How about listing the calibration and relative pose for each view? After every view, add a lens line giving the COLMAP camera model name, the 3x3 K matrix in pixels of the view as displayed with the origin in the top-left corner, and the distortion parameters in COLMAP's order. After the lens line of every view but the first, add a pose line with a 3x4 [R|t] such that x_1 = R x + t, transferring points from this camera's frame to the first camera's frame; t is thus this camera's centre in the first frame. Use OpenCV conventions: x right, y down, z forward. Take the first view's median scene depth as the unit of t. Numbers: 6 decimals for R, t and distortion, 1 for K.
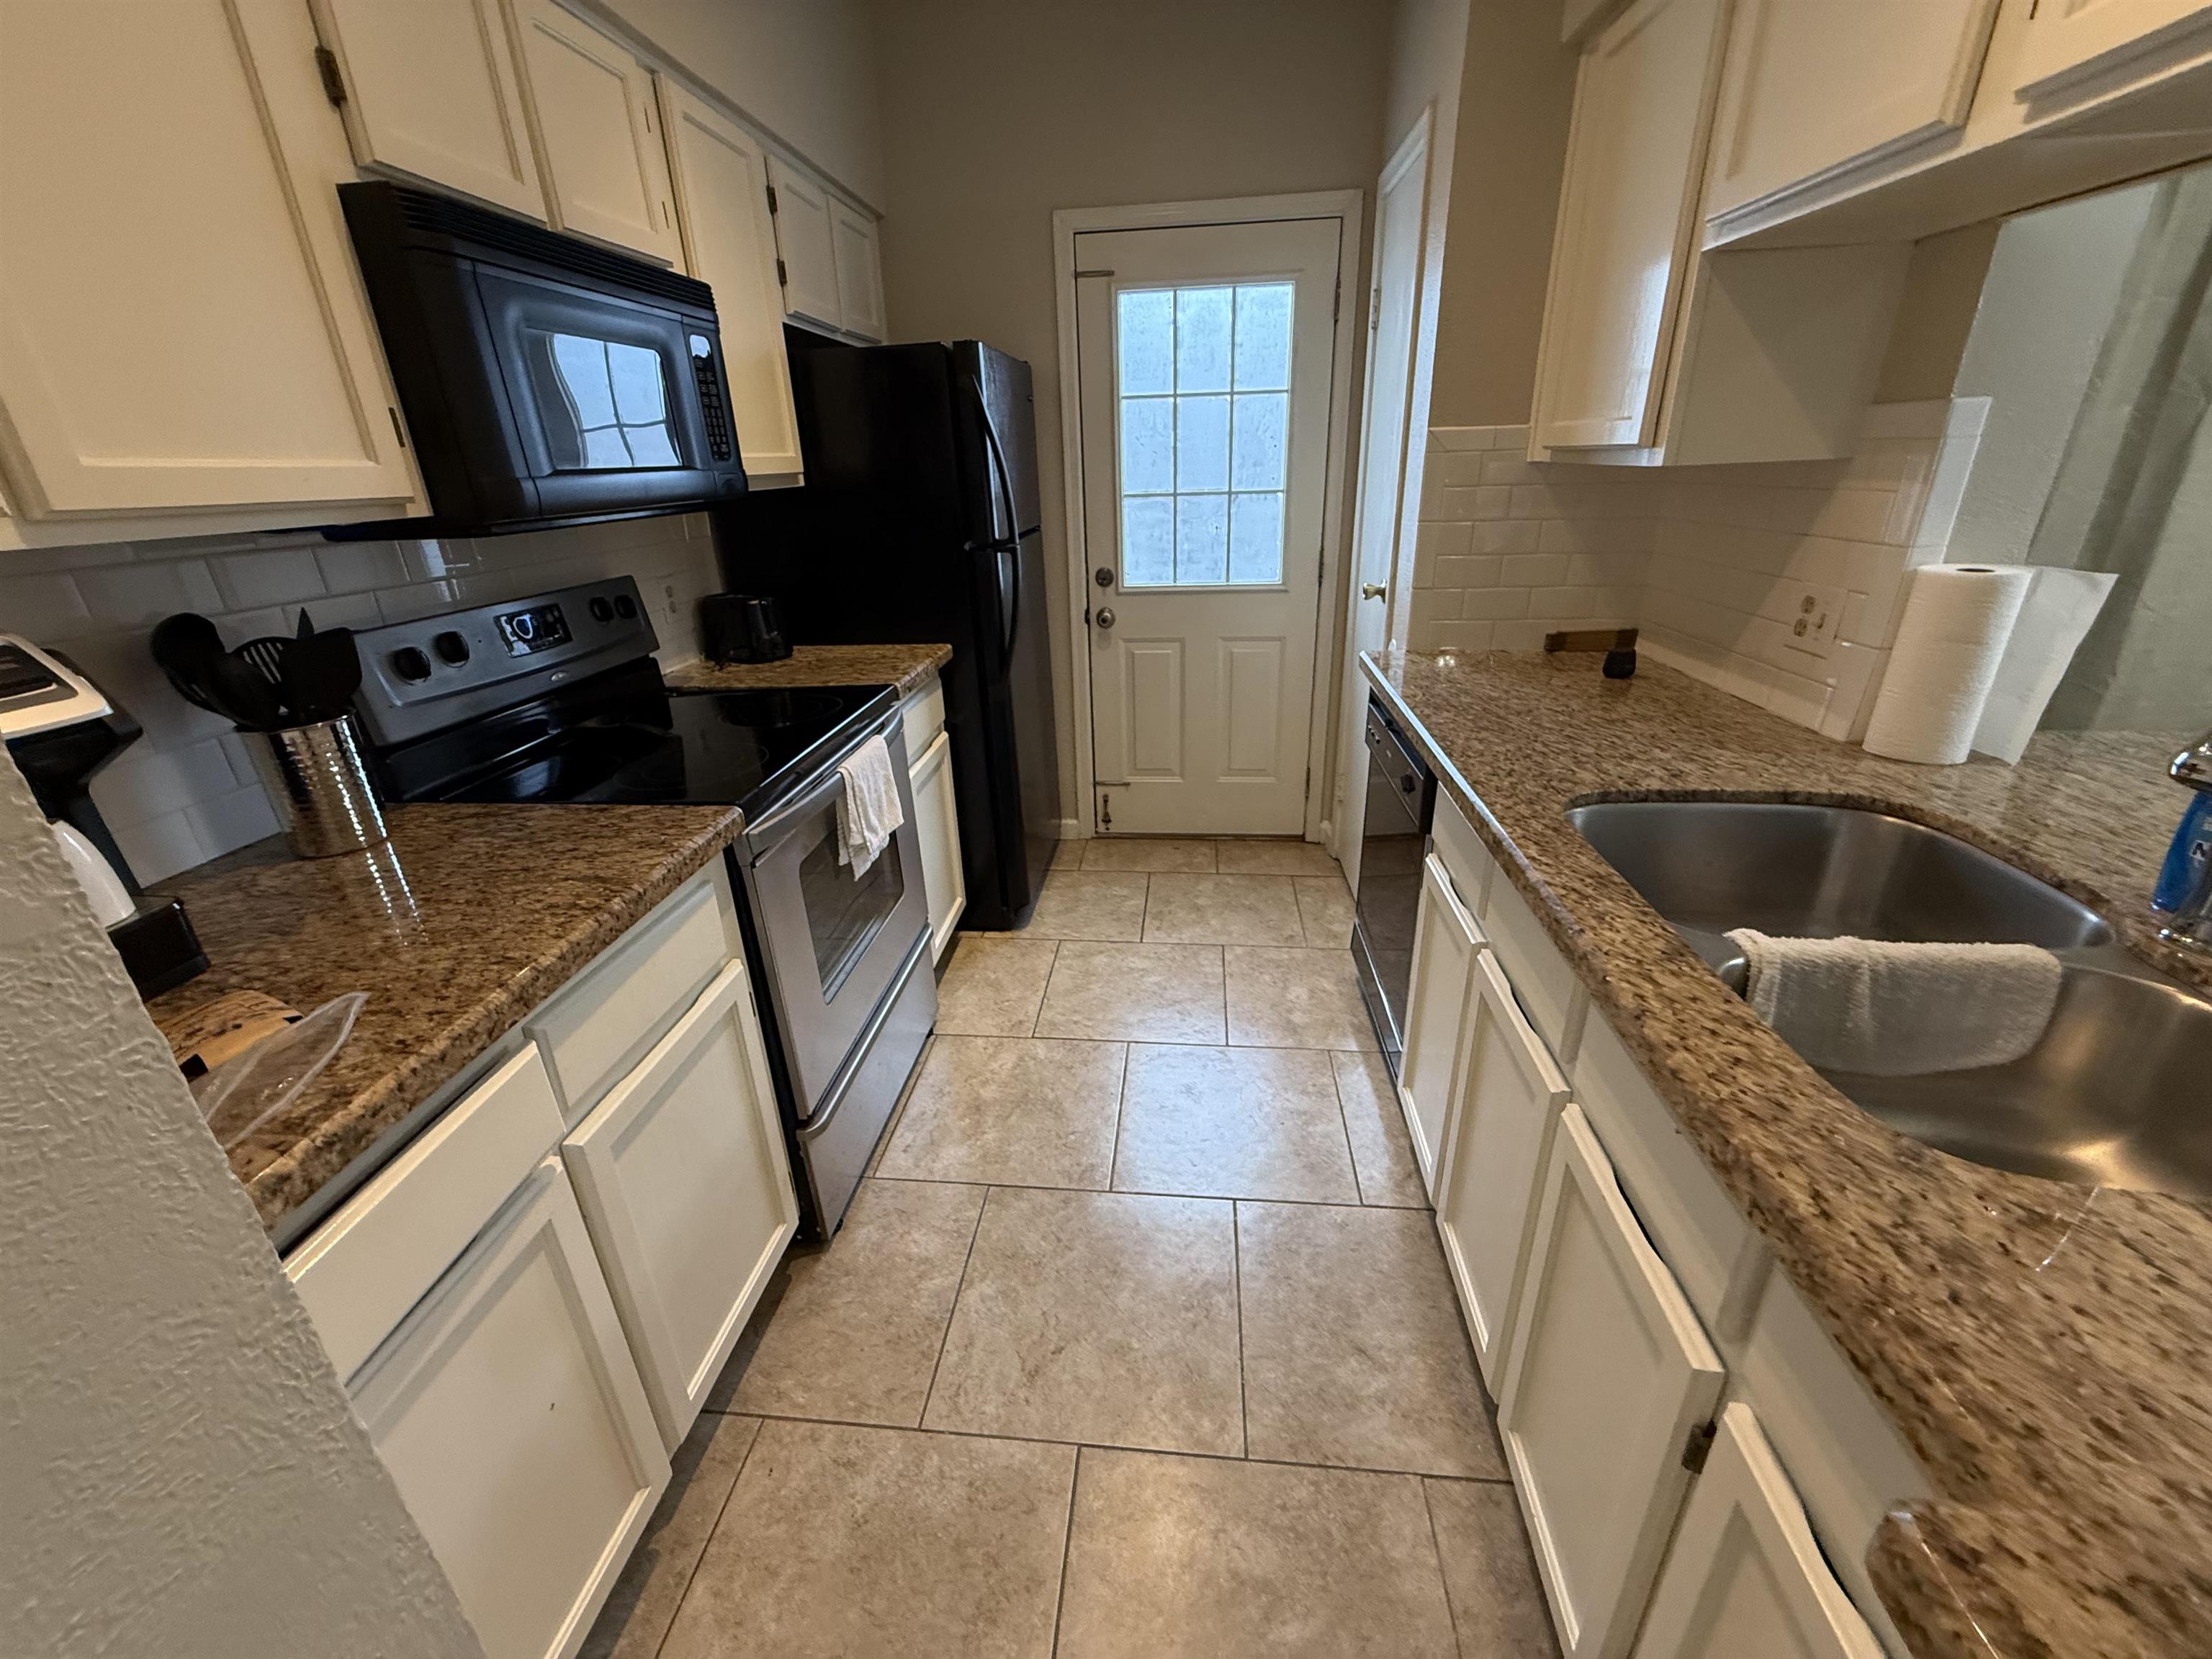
lens RADIAL K [[881.8, 0, 1102.0], [0, 881.8, 820.1], [0, 0, 1]] dist [-0.001833, 0.000487]
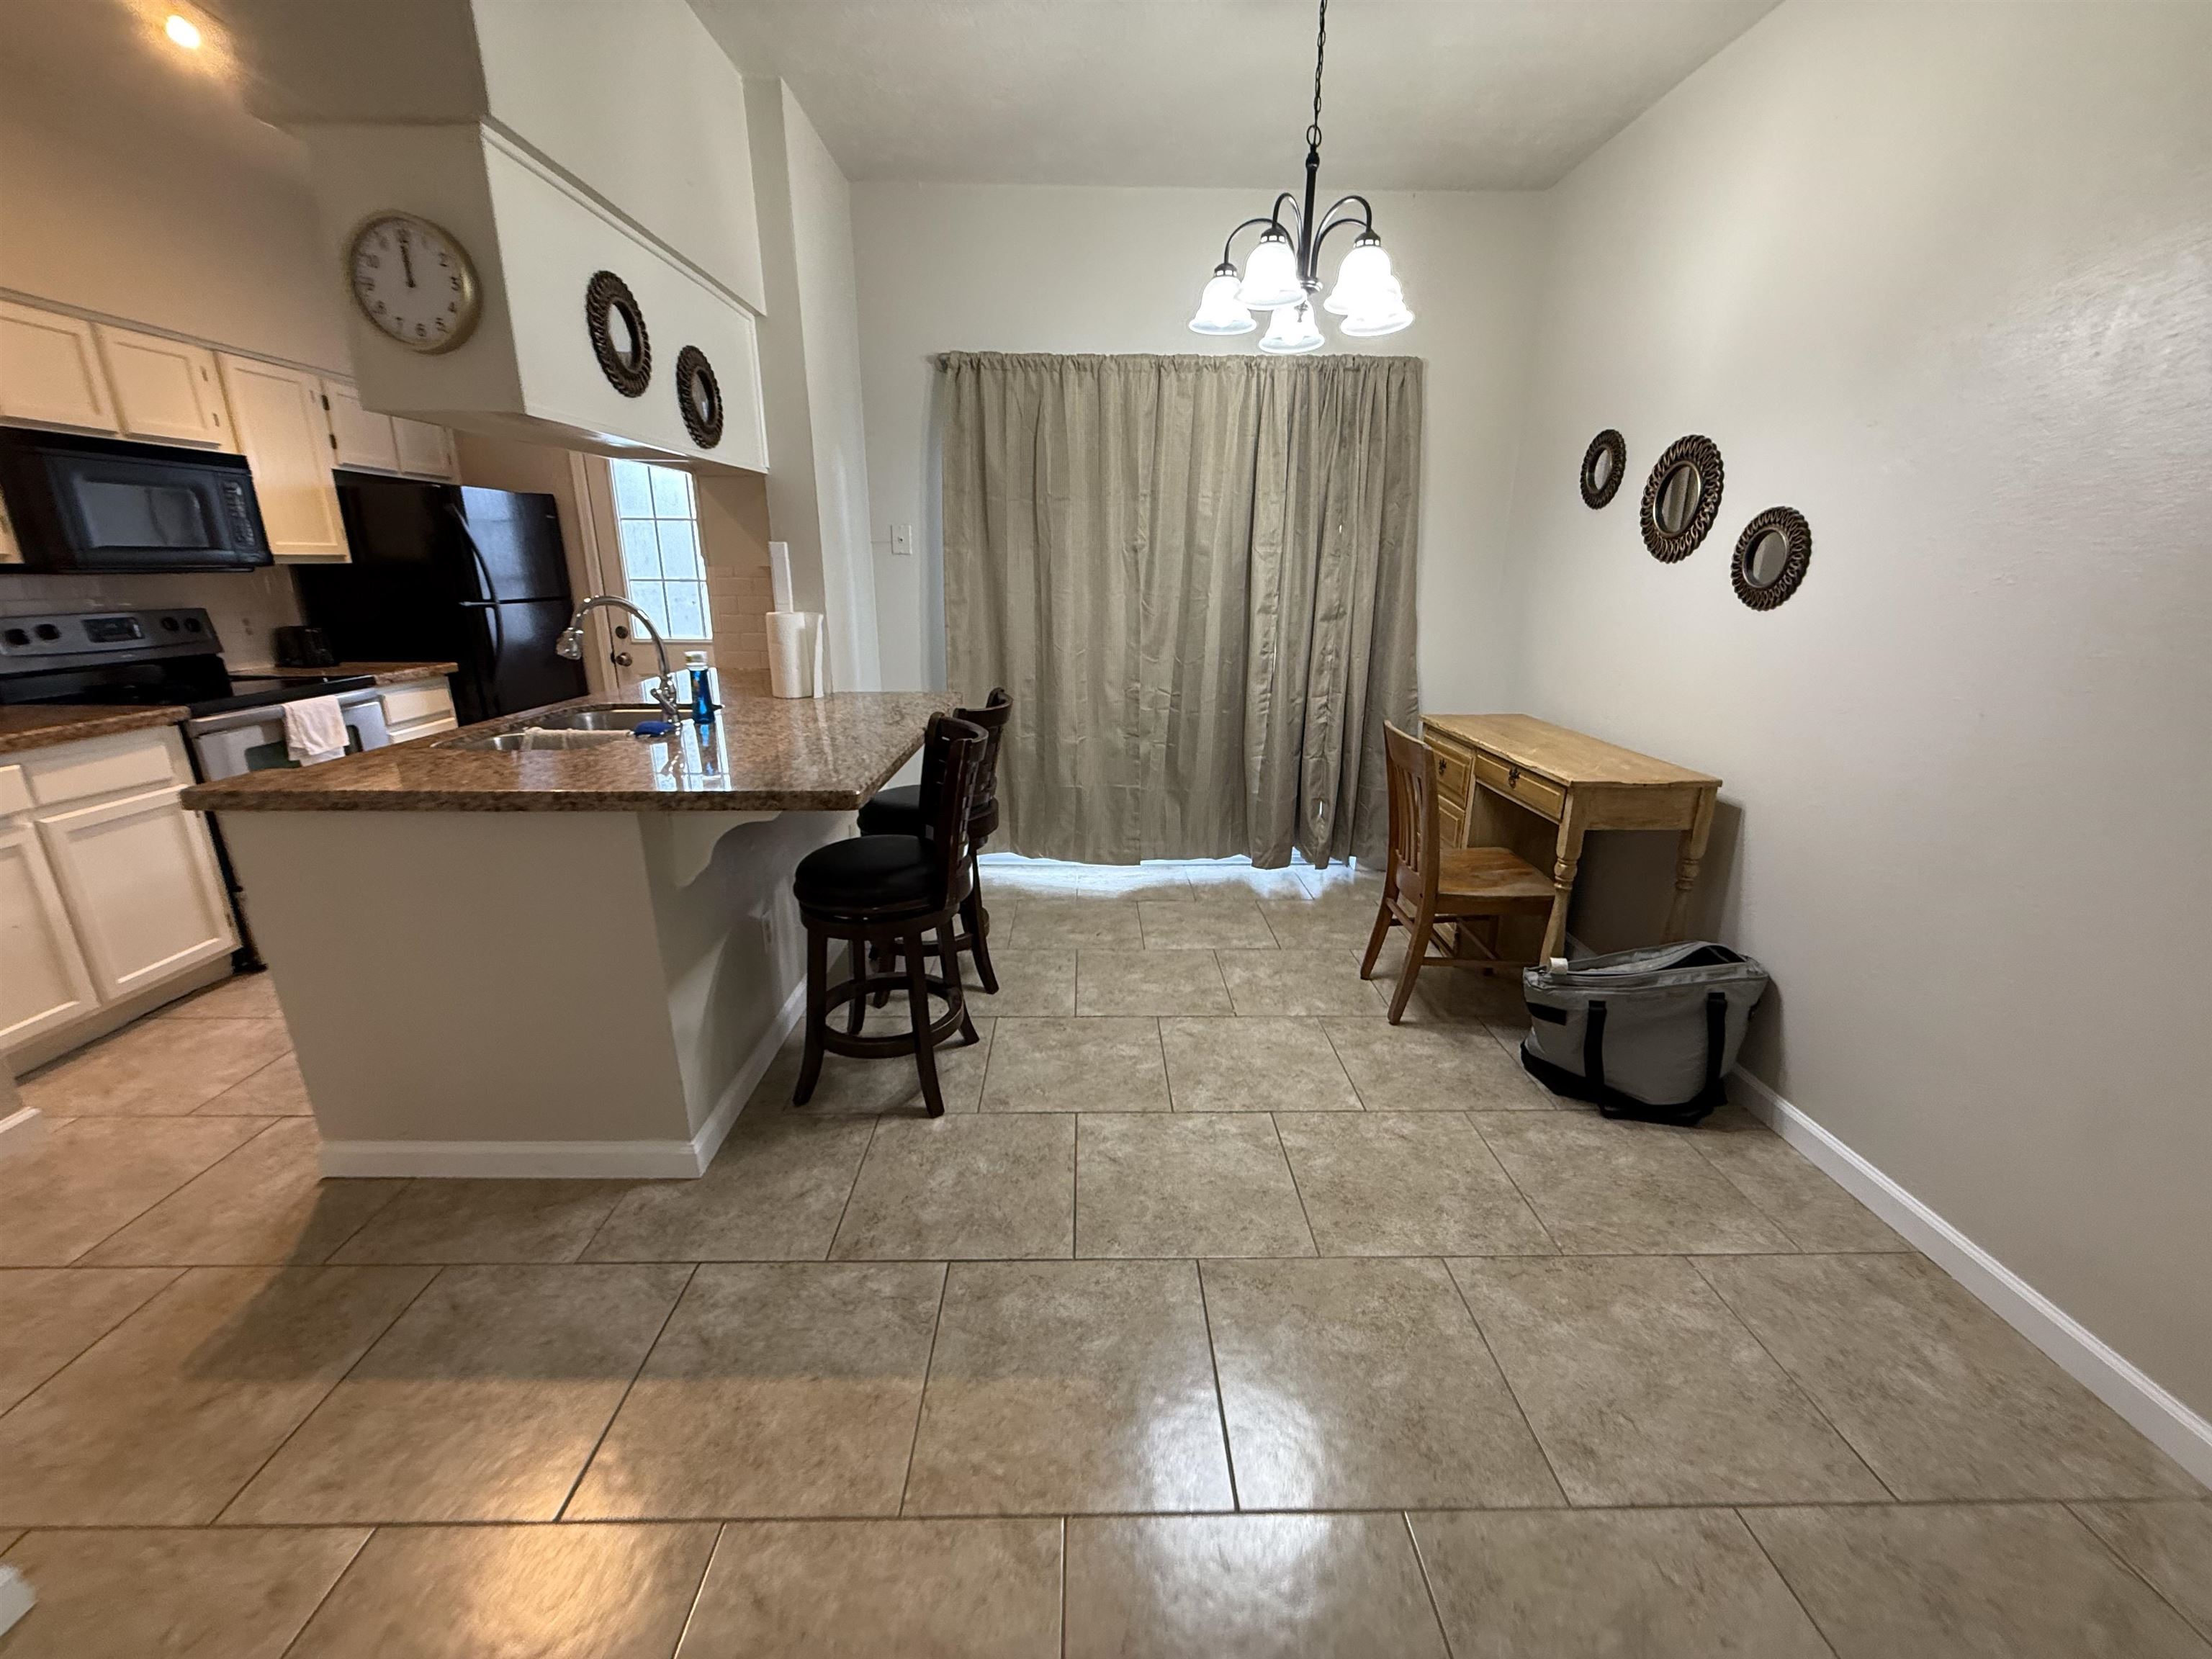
lens RADIAL K [[881.8, 0, 1104.0], [0, 881.8, 825.5], [0, 0, 1]] dist [-0.001833, 0.000487]
pose [[0.992626, 0.003415, 0.121167, 1.011962], [0.009031, 0.994741, -0.102019, 0.338195], [-0.120878, 0.102361, 0.987376, -0.870928]]
